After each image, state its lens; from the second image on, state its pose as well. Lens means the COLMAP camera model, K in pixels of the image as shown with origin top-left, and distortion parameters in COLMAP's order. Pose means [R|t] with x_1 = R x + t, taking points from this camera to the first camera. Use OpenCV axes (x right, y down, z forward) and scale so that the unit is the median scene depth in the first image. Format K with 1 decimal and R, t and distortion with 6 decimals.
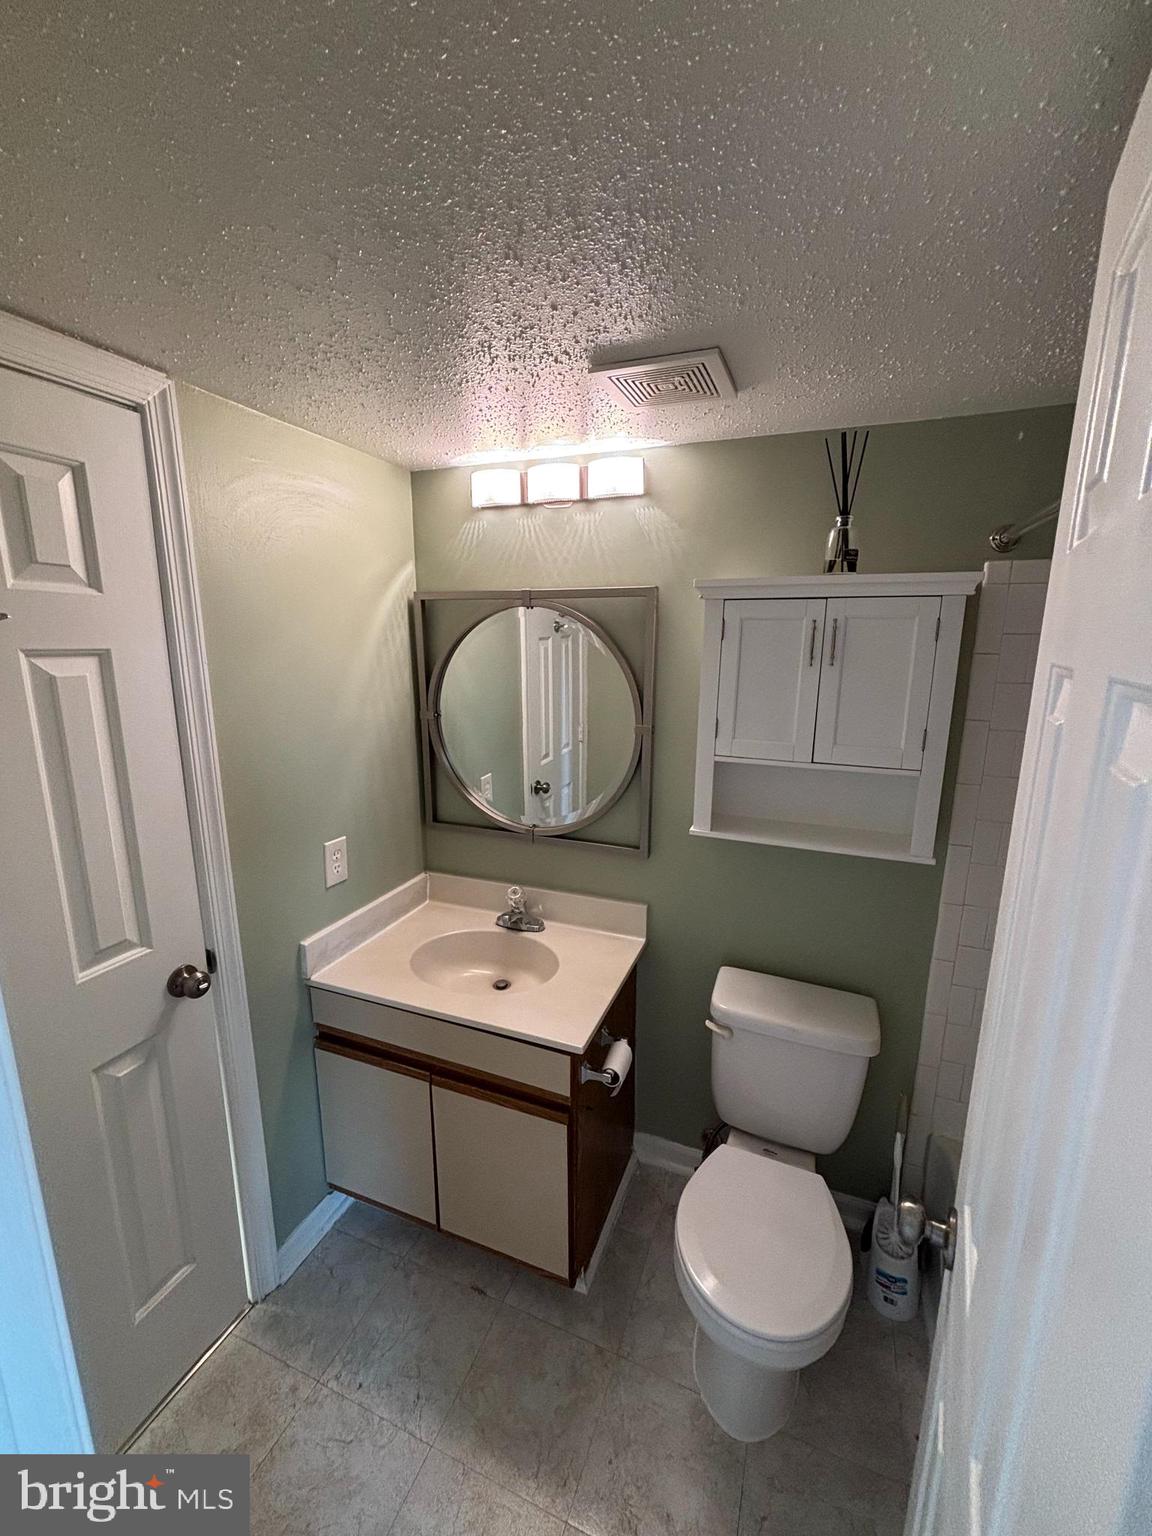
lens RADIAL K [[625.5, 0, 587.3], [0, 625.5, 766.5], [0, 0, 1]] dist [-0.000251, 0.000166]
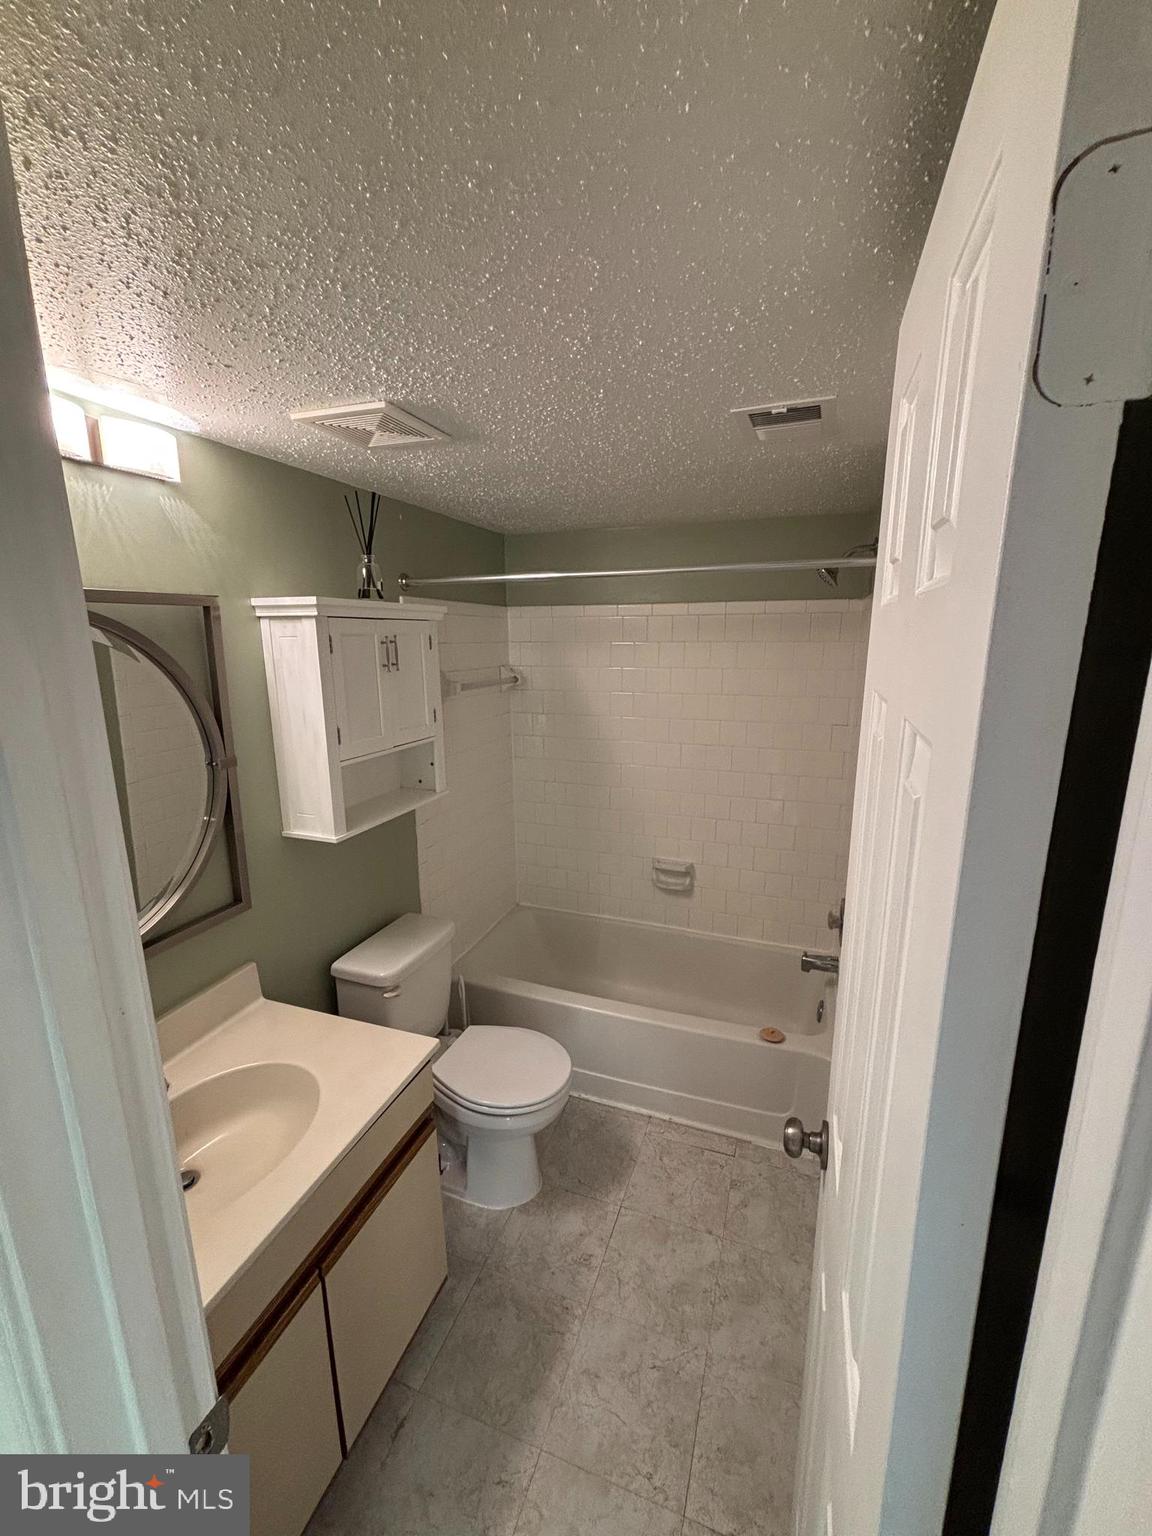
lens RADIAL K [[625.5, 0, 587.3], [0, 625.5, 766.5], [0, 0, 1]] dist [-0.000251, 0.000166]
pose [[-0.052584, -0.214829, 0.975235, -0.909894], [0.207812, 0.952852, 0.221104, -0.167293], [-0.976754, 0.214292, -0.005461, 0.623438]]
